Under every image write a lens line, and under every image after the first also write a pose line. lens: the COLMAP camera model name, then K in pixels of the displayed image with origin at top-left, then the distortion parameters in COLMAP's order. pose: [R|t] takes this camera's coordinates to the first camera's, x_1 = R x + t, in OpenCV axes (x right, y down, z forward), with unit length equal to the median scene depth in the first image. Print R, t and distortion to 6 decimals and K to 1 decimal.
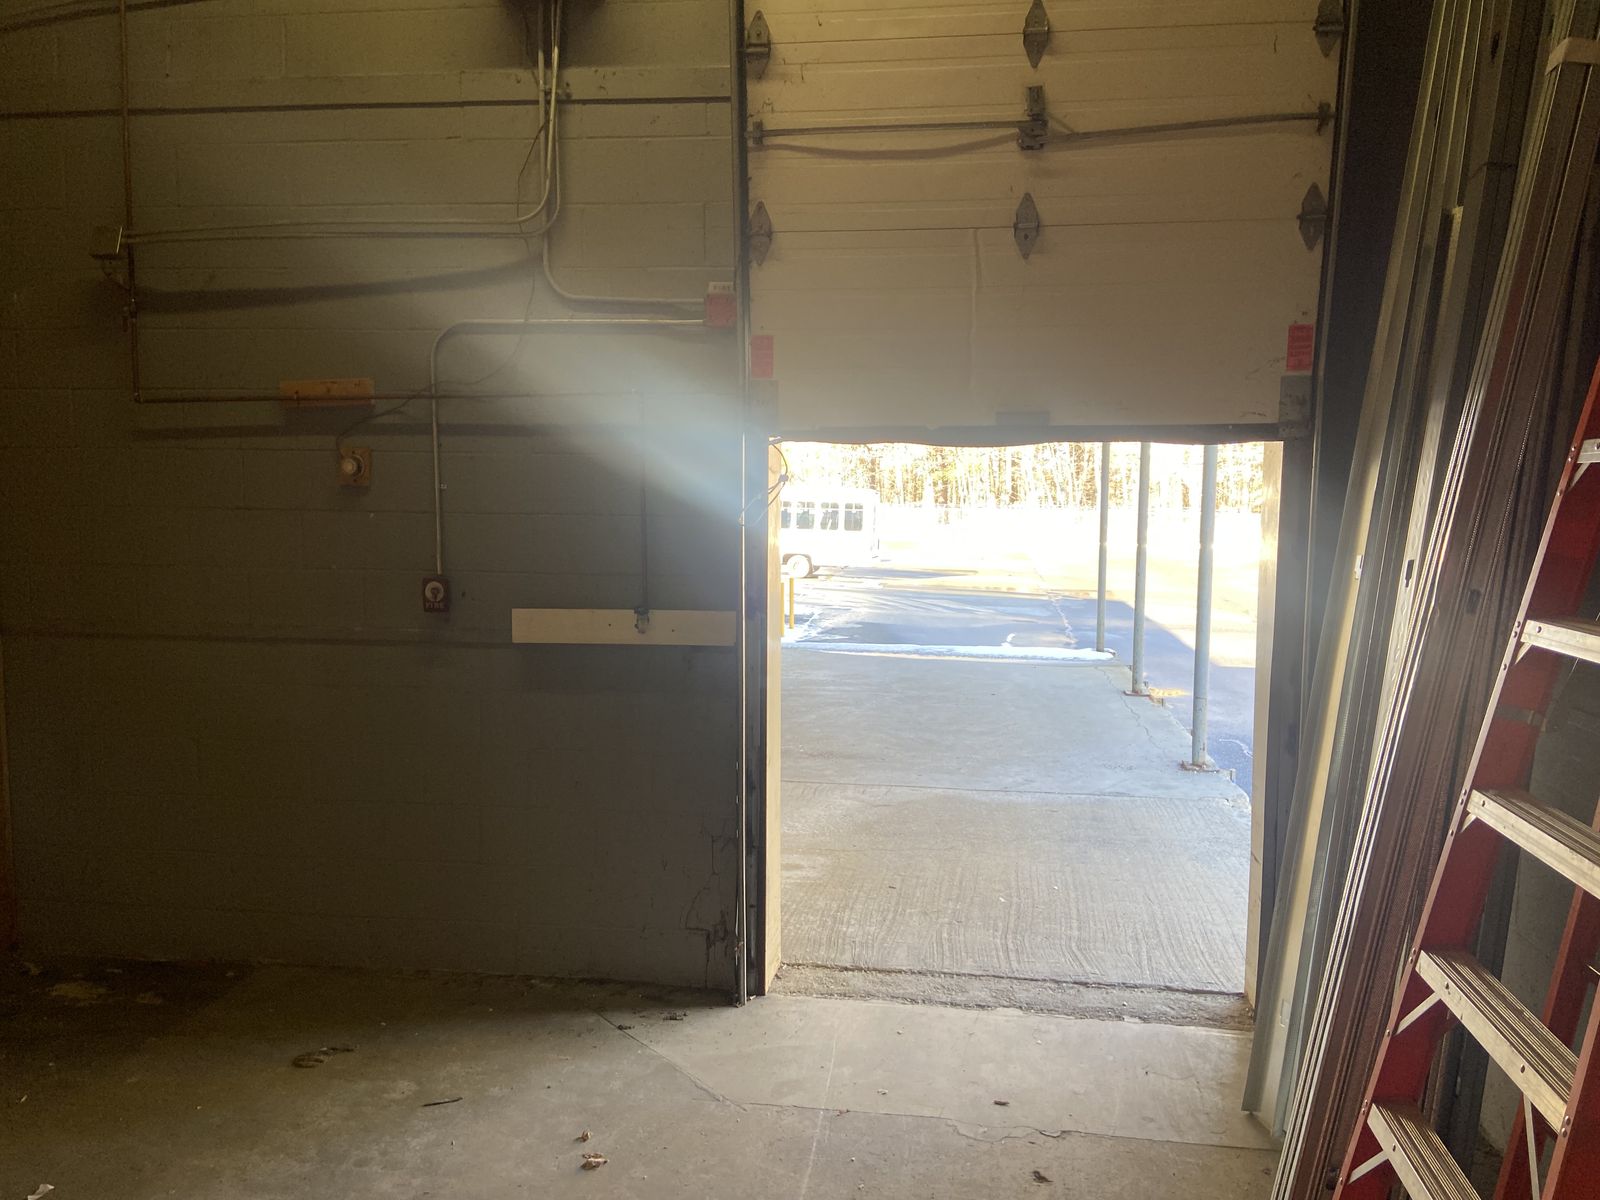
lens RADIAL K [[1204.1, 0, 800.0], [0, 1204.1, 600.0], [0, 0, 1]] dist [0.193372, -0.214916]
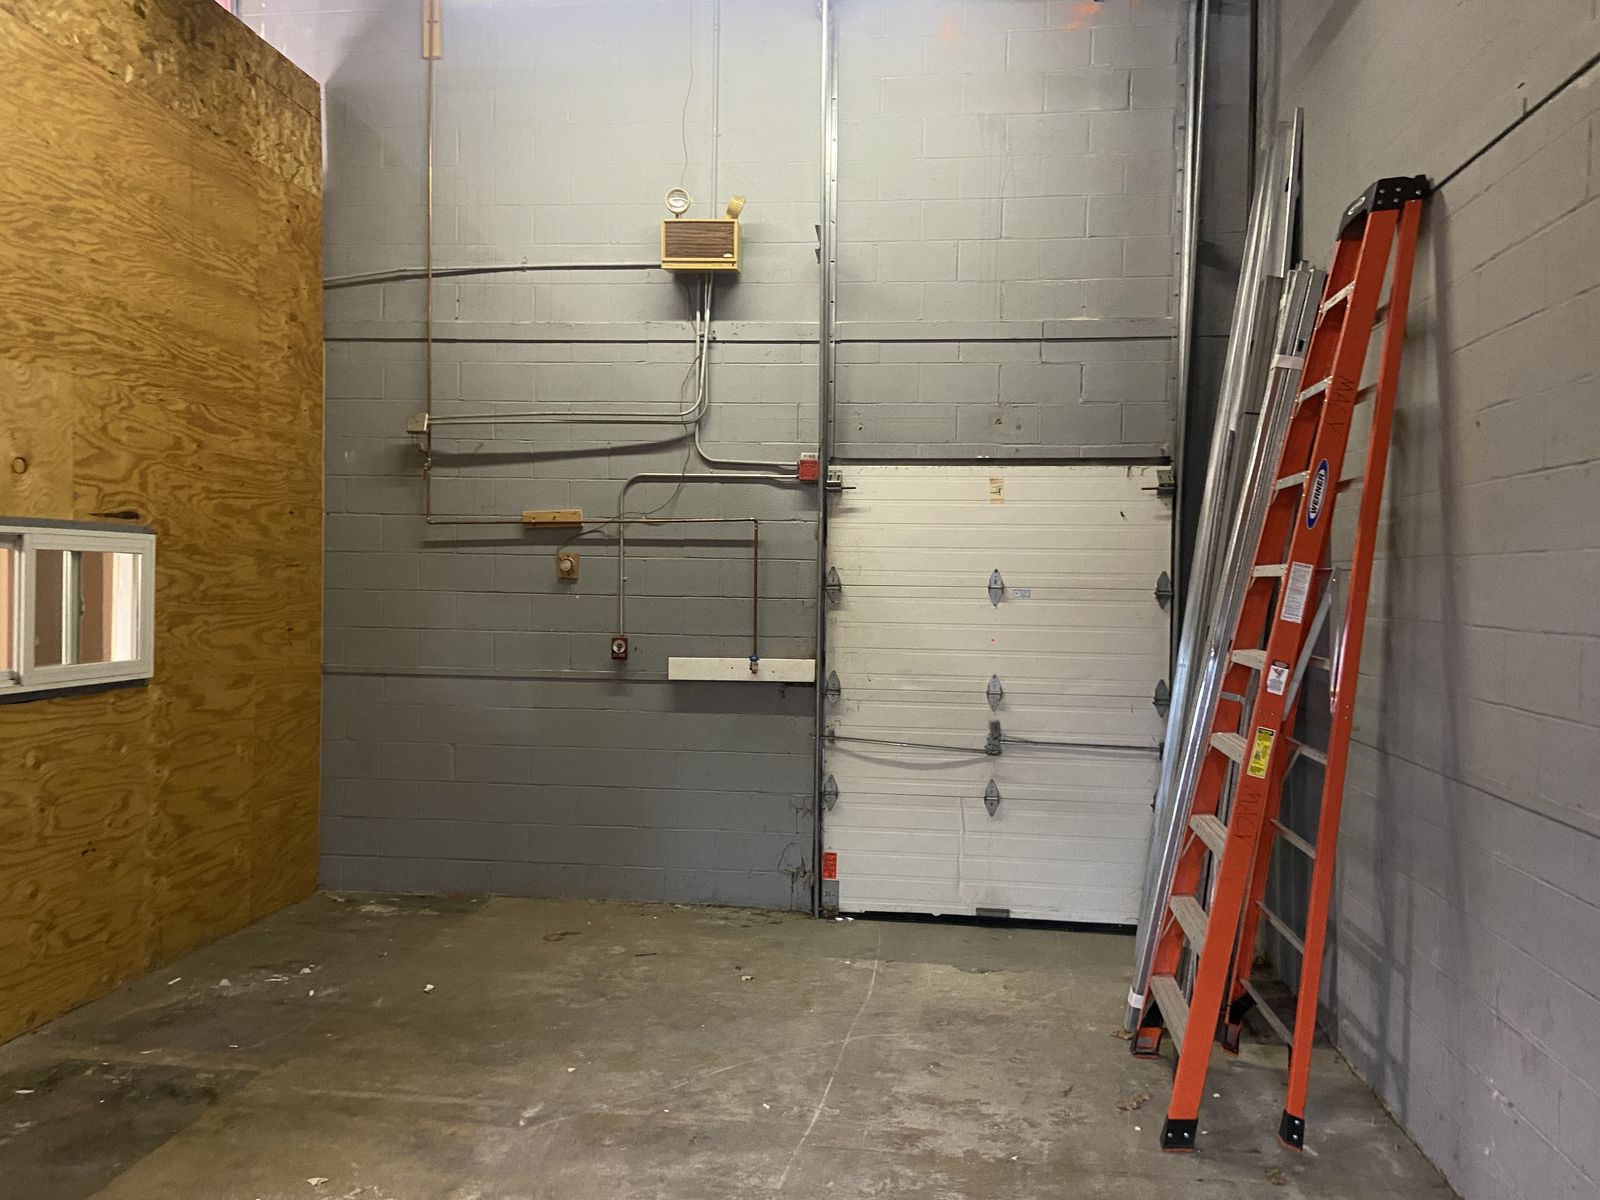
lens RADIAL K [[1204.1, 0, 800.0], [0, 1204.1, 600.0], [0, 0, 1]] dist [0.193372, -0.214916]
pose [[0.999877, 0.010667, 0.011523, -0.090276], [-0.009756, 0.997034, -0.076344, 0.050537], [-0.012303, 0.076222, 0.997015, -0.541688]]
